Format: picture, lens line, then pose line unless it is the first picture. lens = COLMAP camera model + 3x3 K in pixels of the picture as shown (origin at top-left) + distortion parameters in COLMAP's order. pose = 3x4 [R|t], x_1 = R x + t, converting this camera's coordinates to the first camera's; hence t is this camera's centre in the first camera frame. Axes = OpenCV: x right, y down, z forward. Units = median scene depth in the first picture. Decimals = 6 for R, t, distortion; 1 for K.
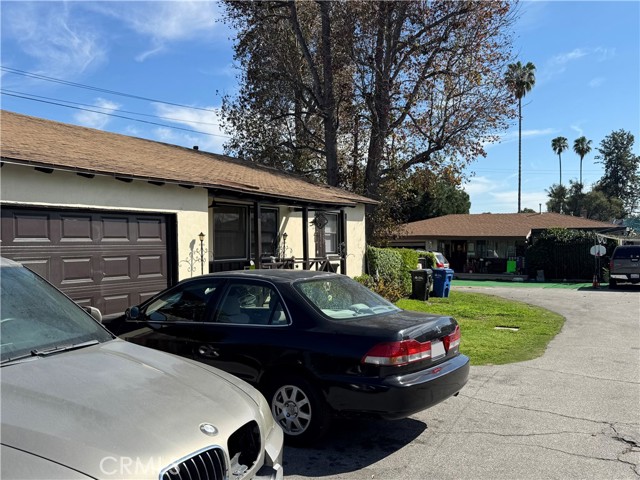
lens RADIAL K [[604.3, 0, 320.0], [0, 604.3, 240.0], [0, 0, 1]] dist [0.118995, -0.190021]
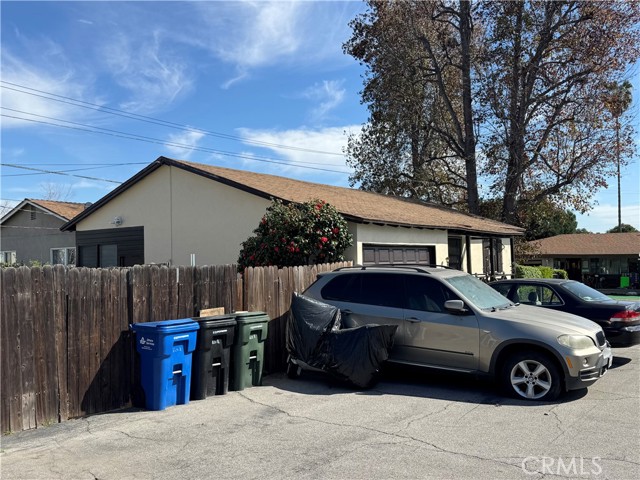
lens RADIAL K [[603.9, 0, 320.4], [0, 603.9, 259.0], [0, 0, 1]] dist [0.177418, -0.385990]
pose [[0.992068, -0.011142, -0.125207, -0.066665], [0.011155, 0.999938, -0.000602, -0.002393], [0.125205, -0.000800, 0.992131, -0.127411]]
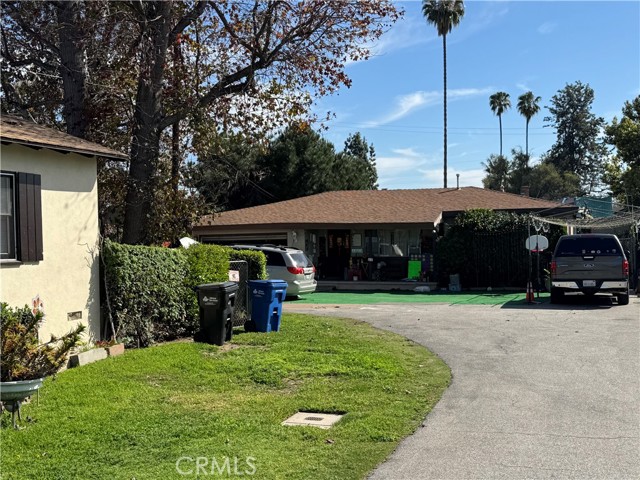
lens RADIAL K [[814.0, 0, 320.0], [0, 814.0, 240.0], [0, 0, 1]] dist [0.148133, 0.014192]
pose [[0.988602, -0.014061, 0.149897, 0.058265], [0.012805, 0.999874, 0.009343, 0.001825], [-0.150009, -0.007317, 0.988658, 0.105648]]
